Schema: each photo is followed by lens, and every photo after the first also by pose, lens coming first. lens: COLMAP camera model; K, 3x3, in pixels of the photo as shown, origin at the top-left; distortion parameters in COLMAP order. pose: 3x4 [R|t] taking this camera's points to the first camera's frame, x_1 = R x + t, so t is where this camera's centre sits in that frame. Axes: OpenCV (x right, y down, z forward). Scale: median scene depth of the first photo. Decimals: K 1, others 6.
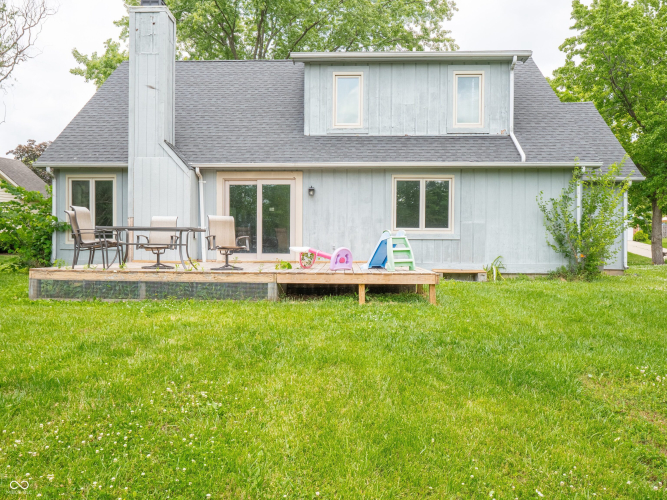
lens RADIAL K [[530.9, 0, 333.5], [0, 530.9, 250.0], [0, 0, 1]] dist [-0.000887, -0.003303]
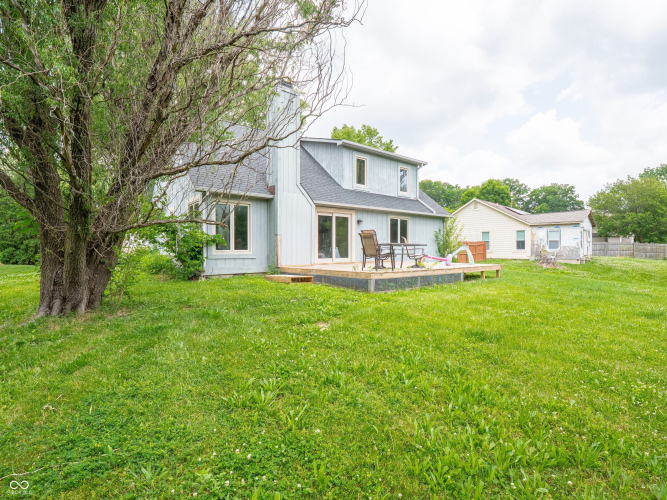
lens RADIAL K [[333.2, 0, 333.5], [0, 333.2, 250.0], [0, 0, 1]] dist [-0.002983, -0.000918]
pose [[0.755303, -0.008893, 0.655316, -0.841653], [0.001285, 0.999926, 0.012089, -0.028742], [-0.655375, -0.008289, 0.755258, 0.209607]]
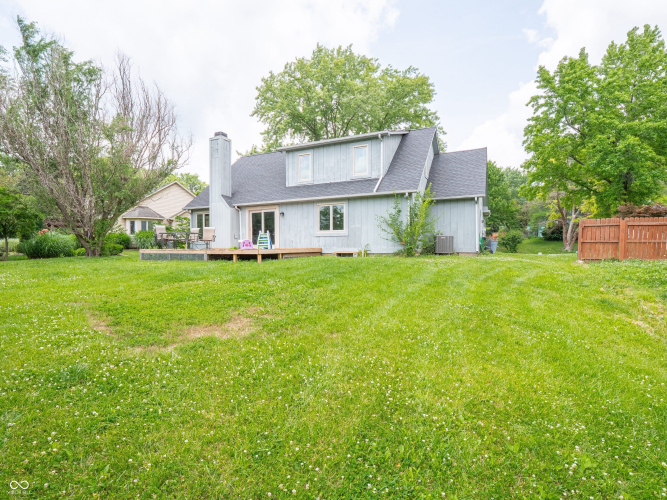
lens RADIAL K [[333.2, 0, 333.5], [0, 333.2, 250.0], [0, 0, 1]] dist [-0.002983, -0.000918]
pose [[0.916313, -0.005344, -0.400427, 0.661931], [0.006631, 0.999976, 0.001829, 0.028801], [0.400408, -0.004331, 0.916327, -0.112613]]
